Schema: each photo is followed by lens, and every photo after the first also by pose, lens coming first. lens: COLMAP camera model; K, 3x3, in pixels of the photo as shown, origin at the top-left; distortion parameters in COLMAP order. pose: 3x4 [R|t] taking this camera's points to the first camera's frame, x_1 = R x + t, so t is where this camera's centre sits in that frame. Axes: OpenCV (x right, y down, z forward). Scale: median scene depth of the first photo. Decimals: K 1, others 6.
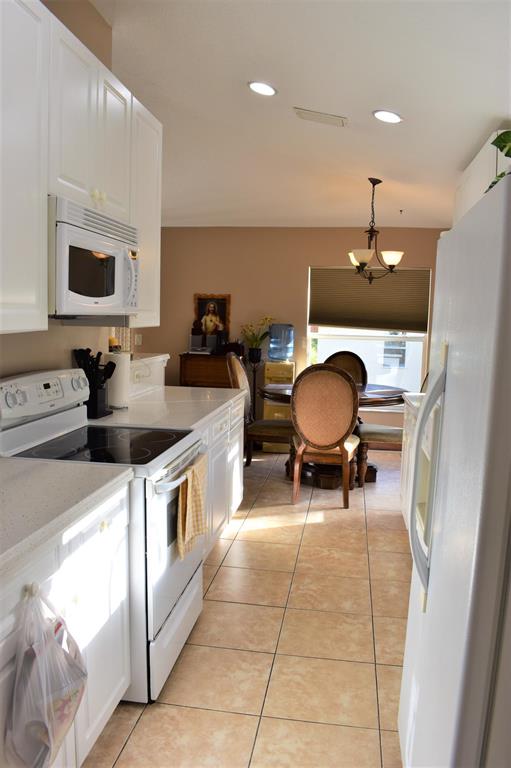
lens RADIAL K [[609.0, 0, 252.9], [0, 609.0, 388.2], [0, 0, 1]] dist [-0.092653, 0.007053]
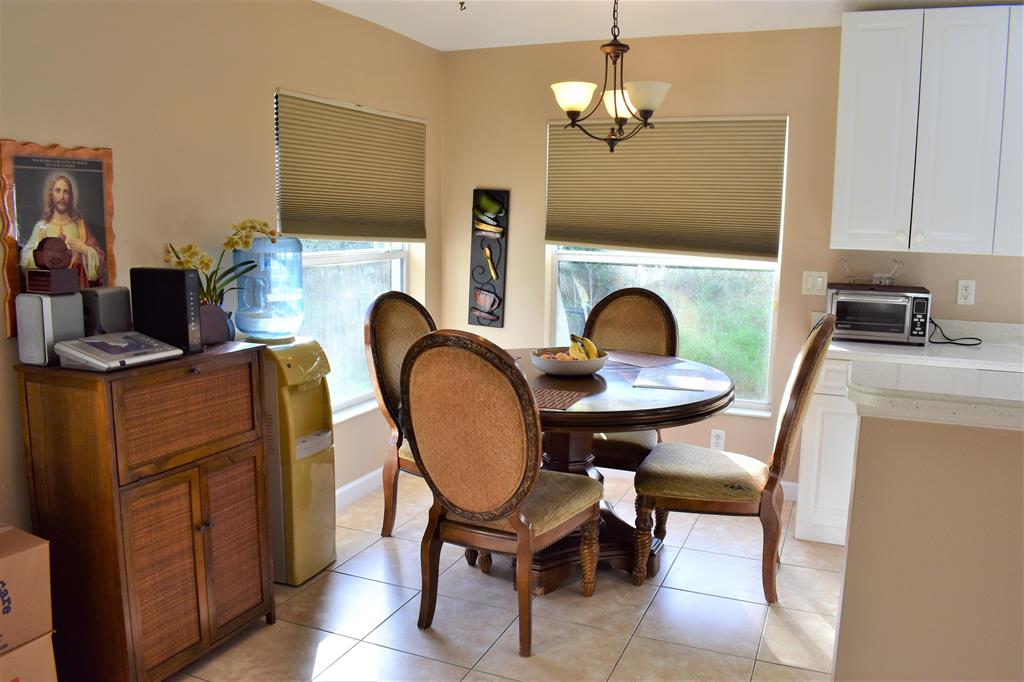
lens RADIAL K [[812.0, 0, 512.0], [0, 812.0, 341.0], [0, 0, 1]] dist [-0.092653, 0.007053]
pose [[0.240553, -0.167340, 0.956102, -0.415676], [0.103545, 0.983830, 0.146142, -0.105608], [-0.965097, 0.063845, 0.253990, 0.781432]]
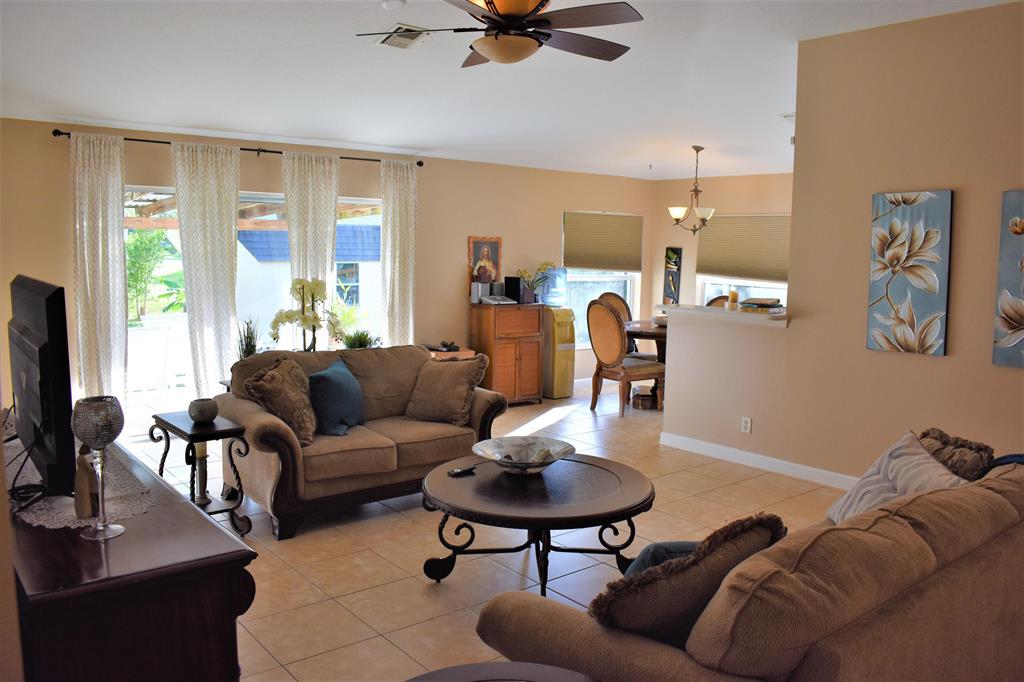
lens RADIAL K [[812.0, 0, 512.0], [0, 812.0, 341.0], [0, 0, 1]] dist [-0.092653, 0.007053]
pose [[0.660909, -0.097106, 0.744157, -1.051844], [0.084316, 0.994923, 0.054945, -0.069883], [-0.745715, 0.026430, 0.665741, 0.185701]]
